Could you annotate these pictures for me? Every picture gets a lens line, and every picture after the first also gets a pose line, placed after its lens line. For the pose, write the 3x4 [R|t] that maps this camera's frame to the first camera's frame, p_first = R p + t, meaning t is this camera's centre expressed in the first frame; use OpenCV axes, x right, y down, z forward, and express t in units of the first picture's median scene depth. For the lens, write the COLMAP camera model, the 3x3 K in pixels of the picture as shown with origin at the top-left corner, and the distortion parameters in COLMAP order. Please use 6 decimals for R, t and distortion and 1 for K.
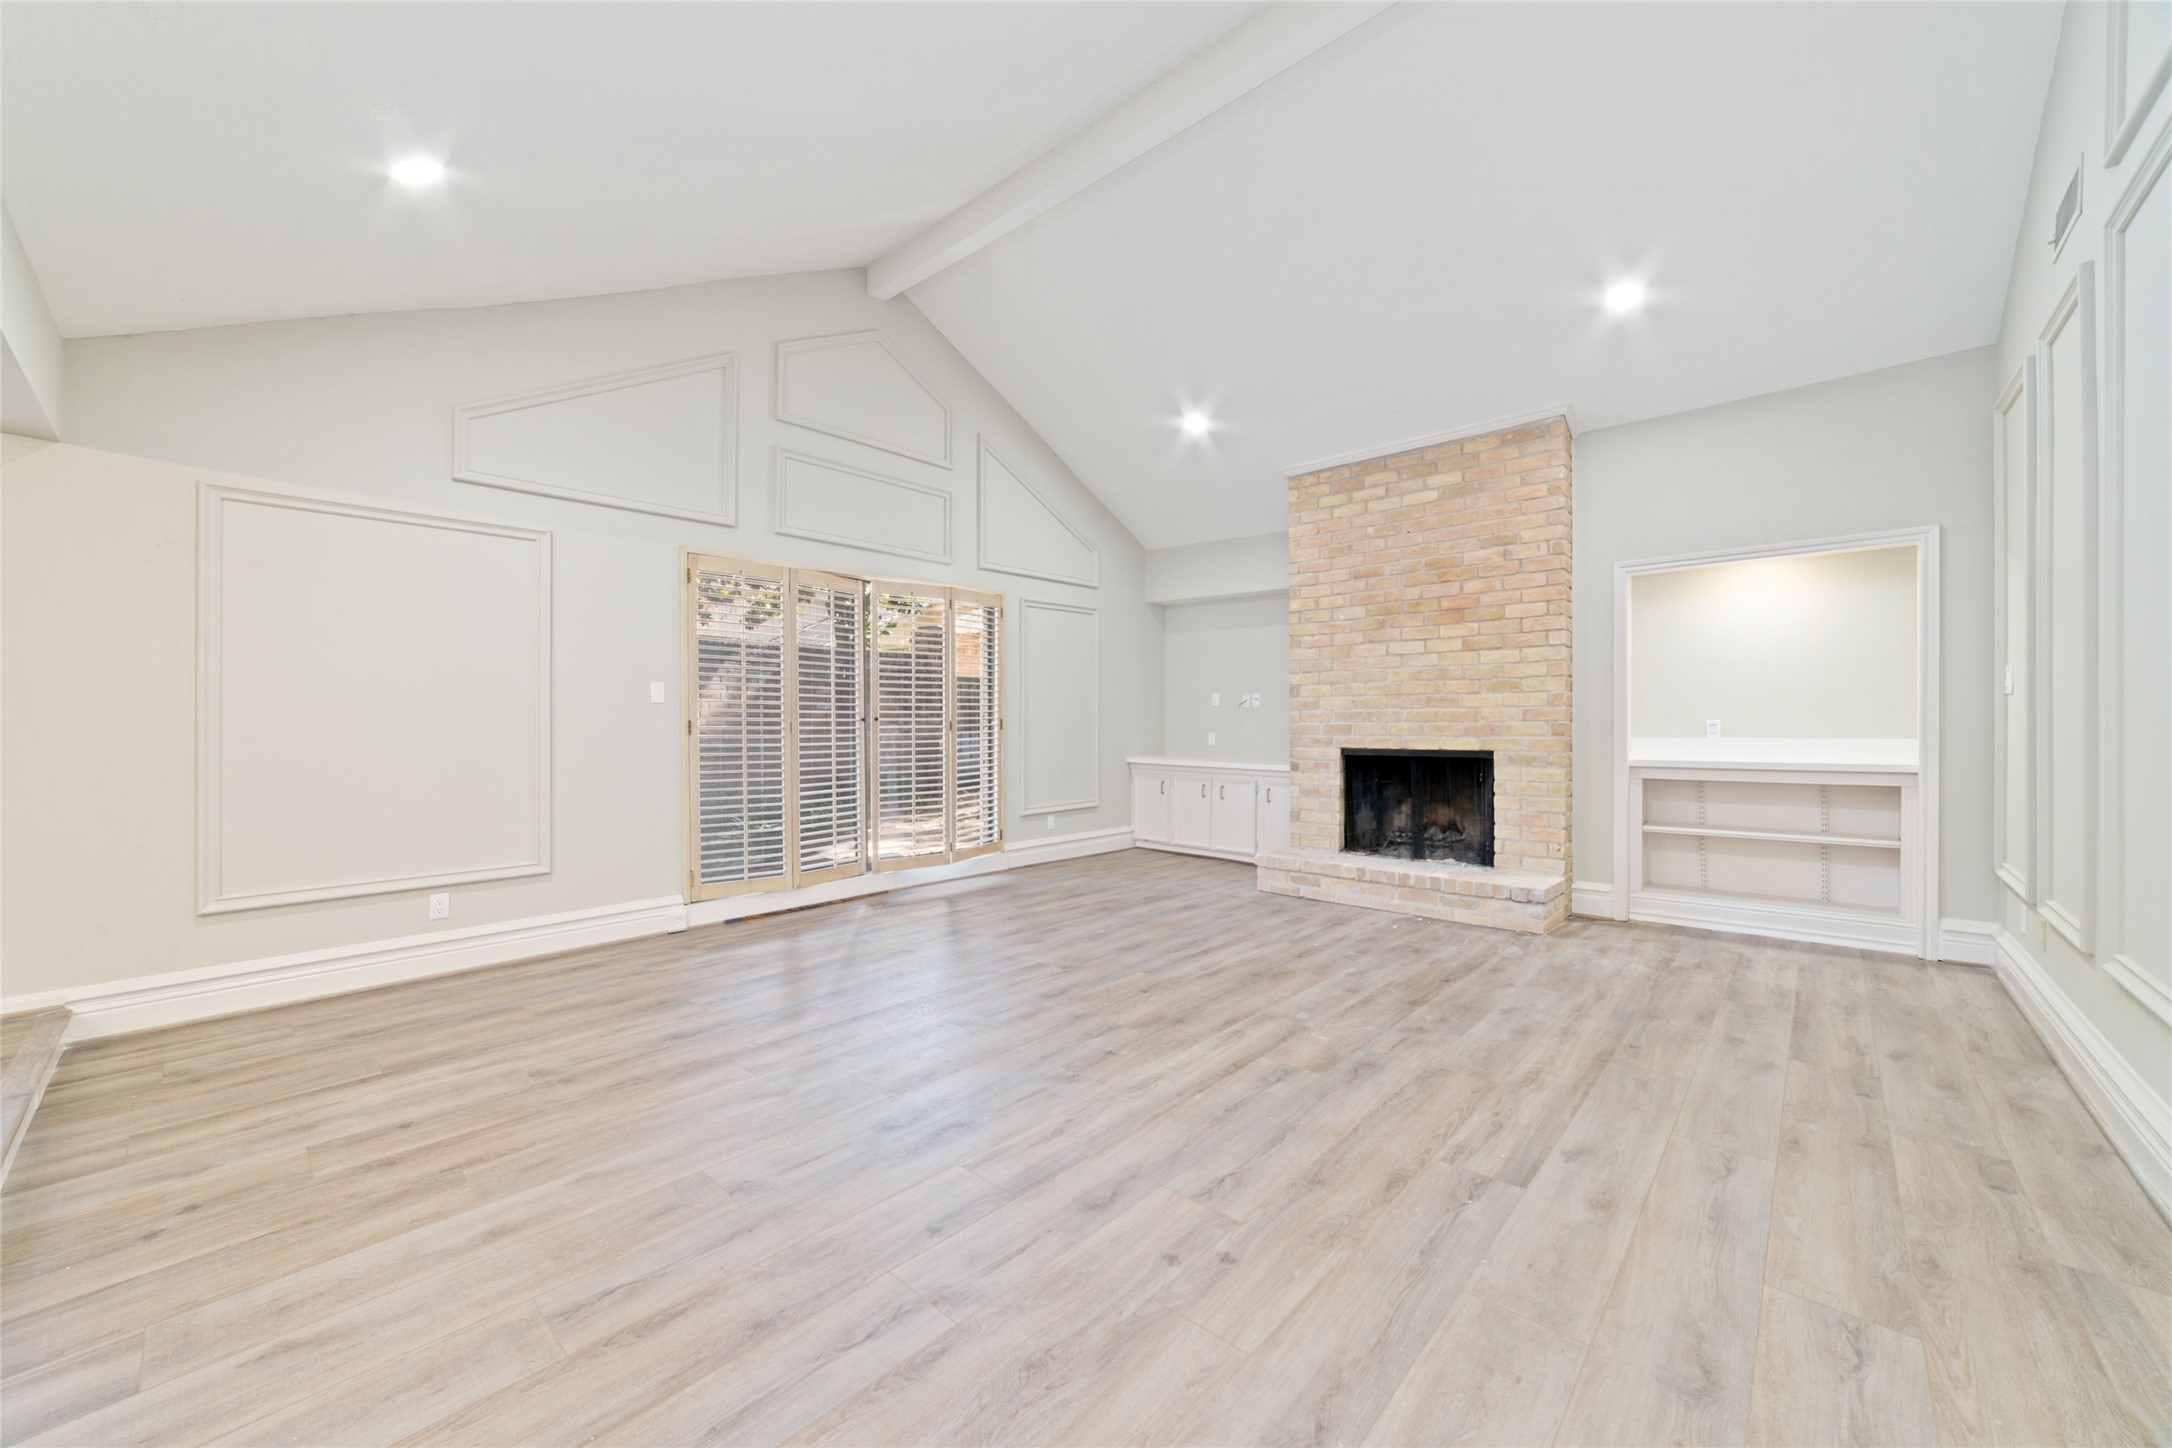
lens RADIAL K [[823.2, 0, 1074.0], [0, 823.2, 719.2], [0, 0, 1]] dist [-0.019436, 0.005035]
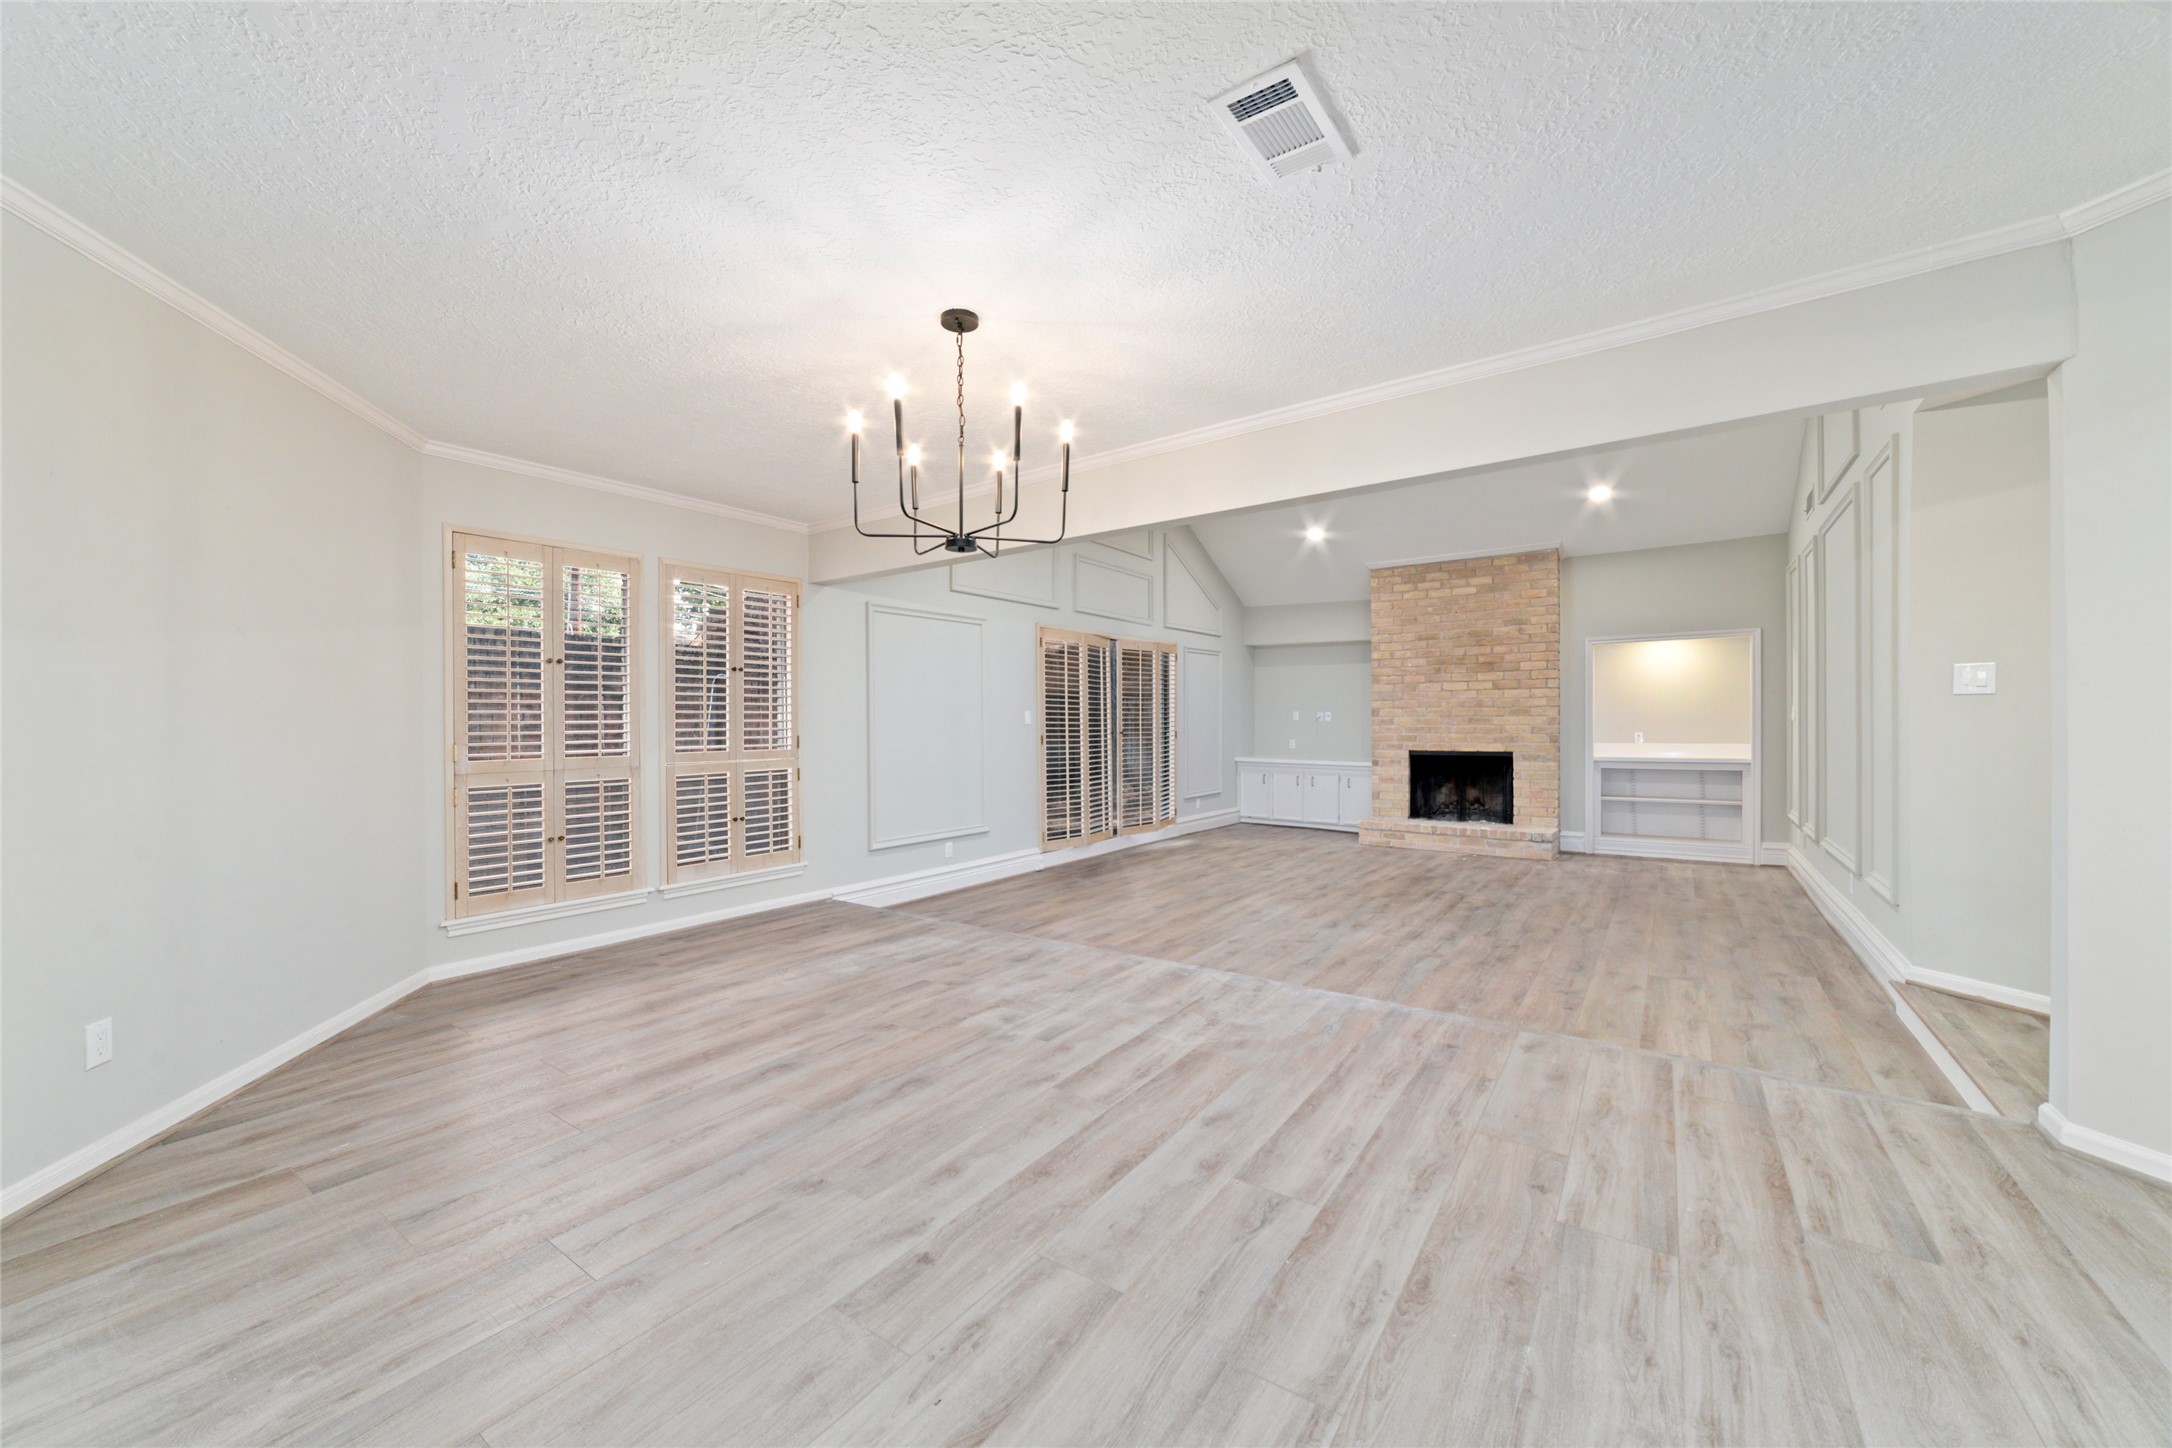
lens RADIAL K [[823.2, 0, 1076.6], [0, 823.2, 718.8], [0, 0, 1]] dist [-0.019436, 0.005035]
pose [[0.993741, -0.000346, 0.111708, -0.608490], [0.000467, 0.999999, -0.001063, -0.029527], [-0.111707, 0.001109, 0.993741, -0.590925]]
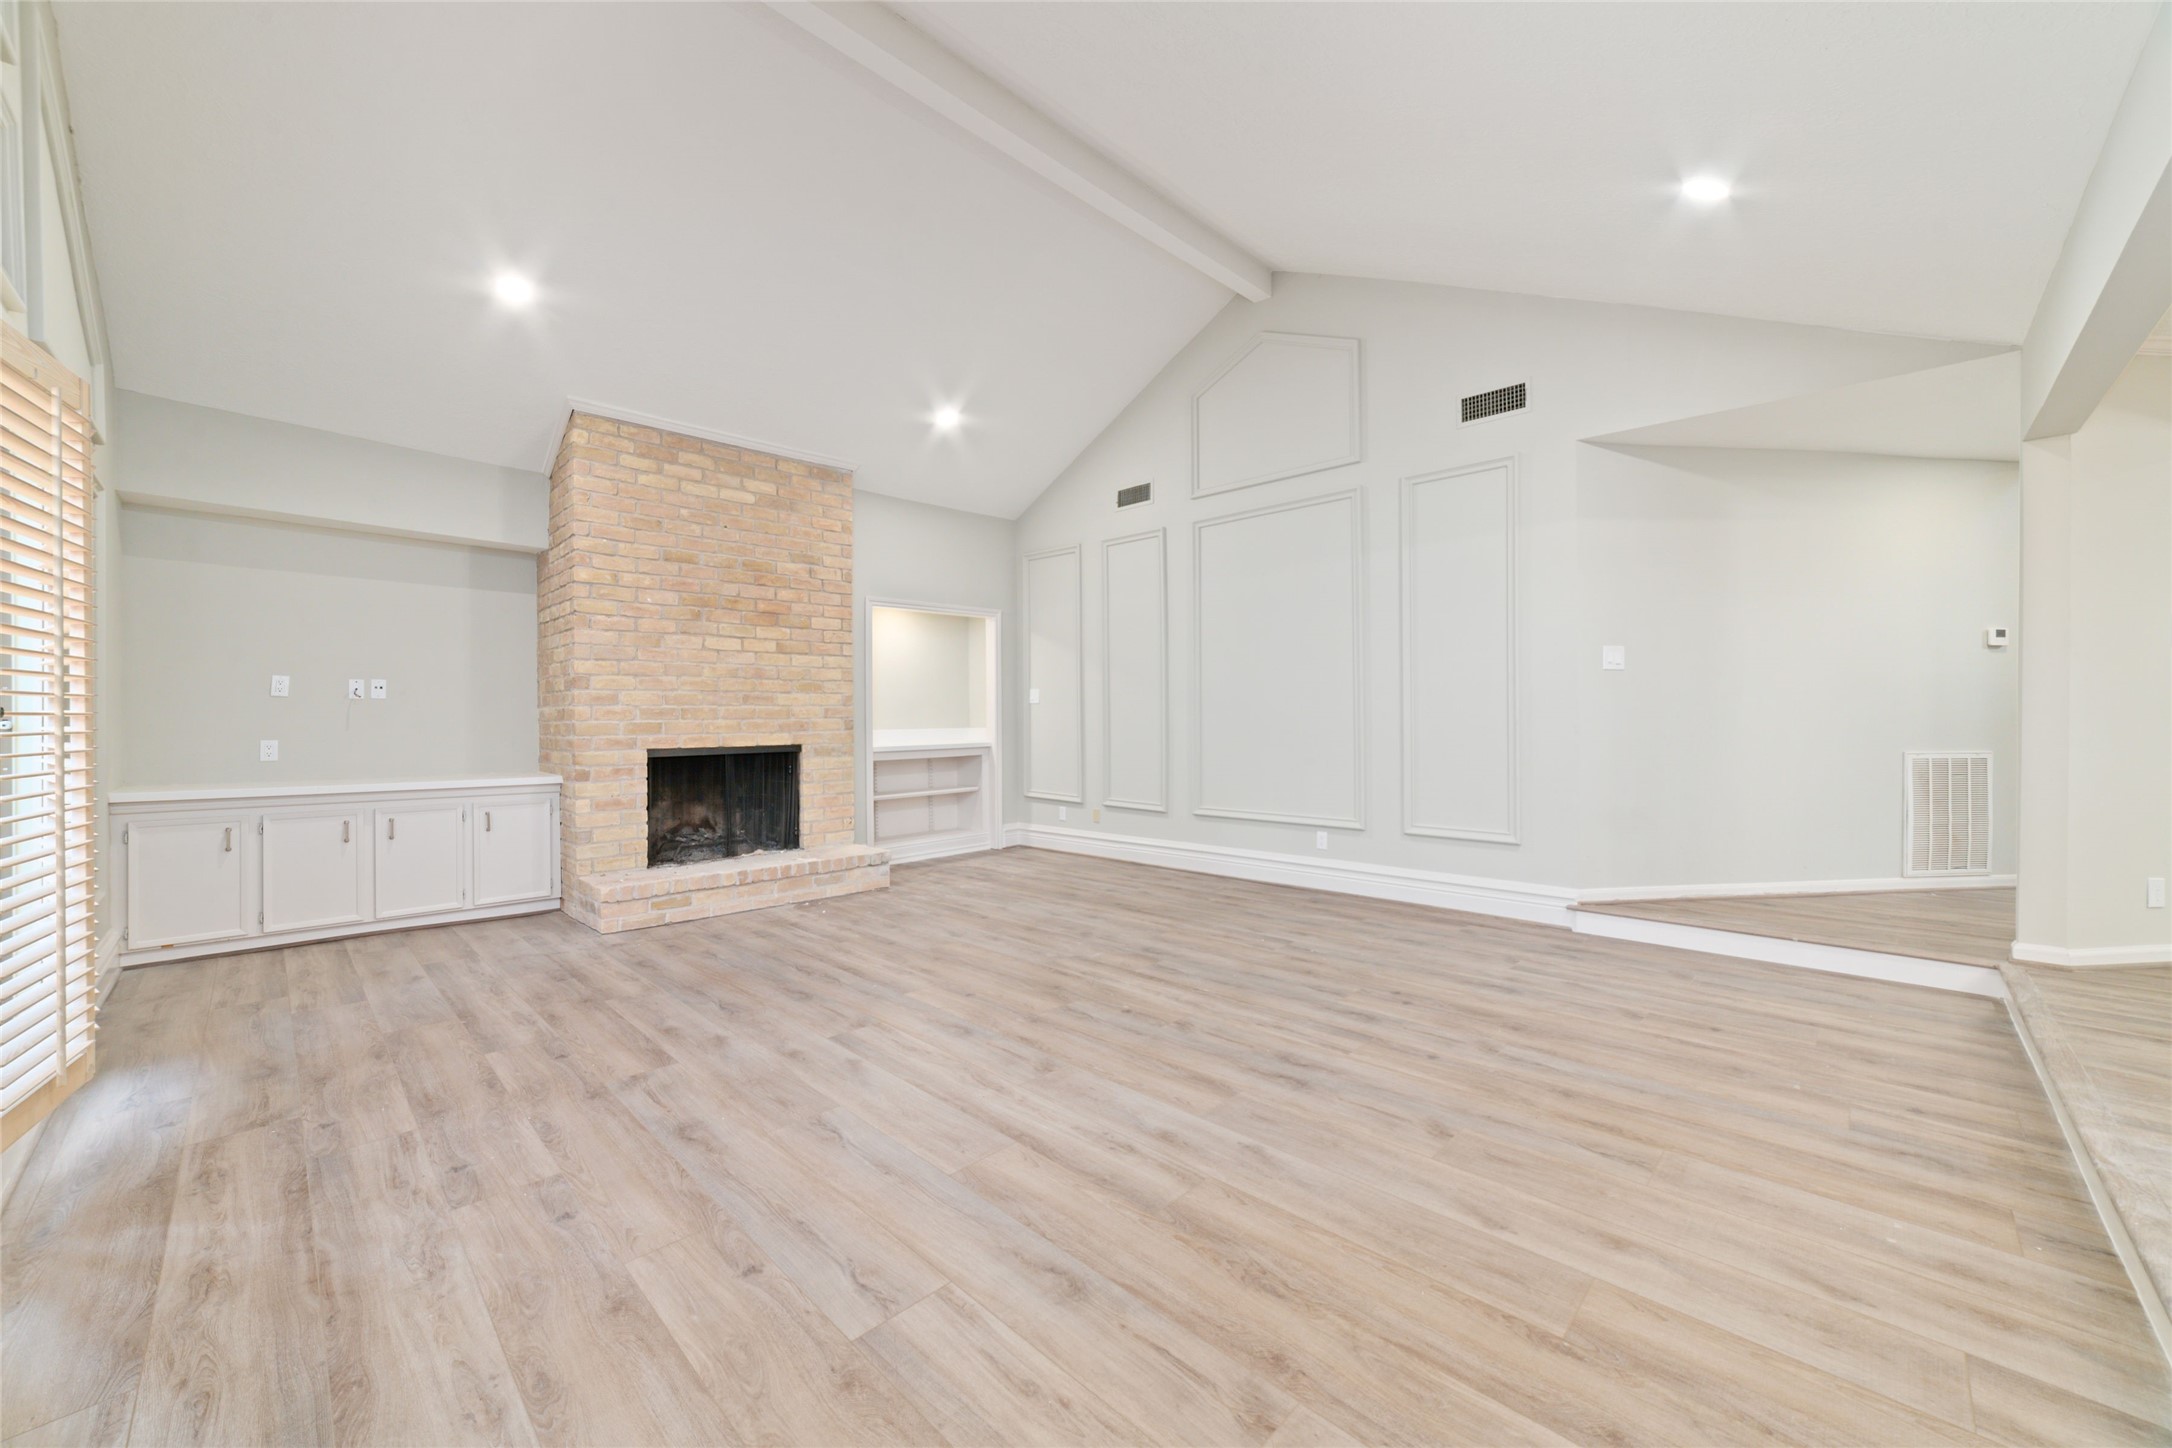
lens RADIAL K [[823.2, 0, 1094.6], [0, 823.2, 719.4], [0, 0, 1]] dist [-0.019436, 0.005035]
pose [[0.026367, -0.001595, 0.999651, -0.706351], [0.002677, 0.999995, 0.001525, 0.004007], [-0.999649, 0.002636, 0.026371, 0.664406]]
